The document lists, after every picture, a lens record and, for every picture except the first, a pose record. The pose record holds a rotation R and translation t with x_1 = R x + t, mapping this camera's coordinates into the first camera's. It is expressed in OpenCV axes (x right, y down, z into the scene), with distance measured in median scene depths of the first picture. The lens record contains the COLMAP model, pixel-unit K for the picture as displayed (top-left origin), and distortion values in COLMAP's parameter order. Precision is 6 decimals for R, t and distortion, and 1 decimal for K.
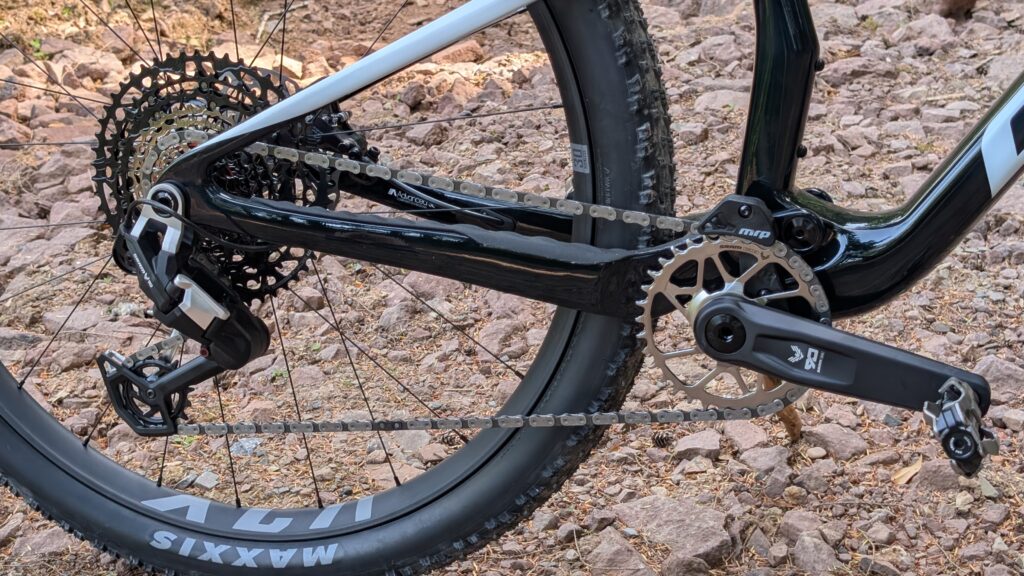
lens RADIAL K [[1641.5, 0, 516.5], [0, 1641.5, 297.3], [0, 0, 1]] dist [0.124838, 0.000000]
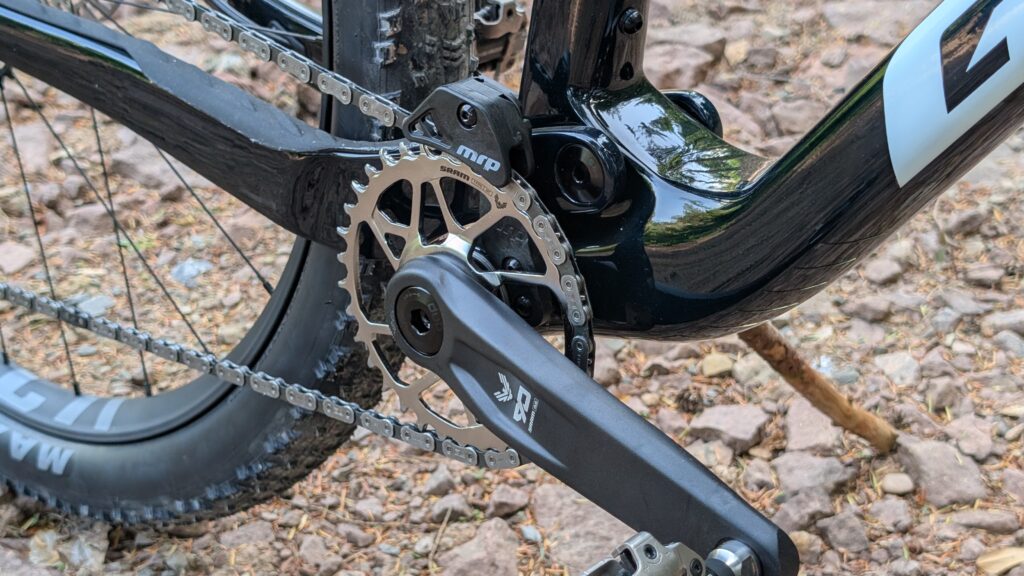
lens RADIAL K [[1641.5, 0, 526.3], [0, 1641.5, 339.0], [0, 0, 1]] dist [0.124838, 0.000000]
pose [[0.906660, 0.242529, -0.345178, 0.353293], [-0.177036, 0.961428, 0.210509, -0.096636], [0.382918, -0.129751, 0.914625, 0.486728]]
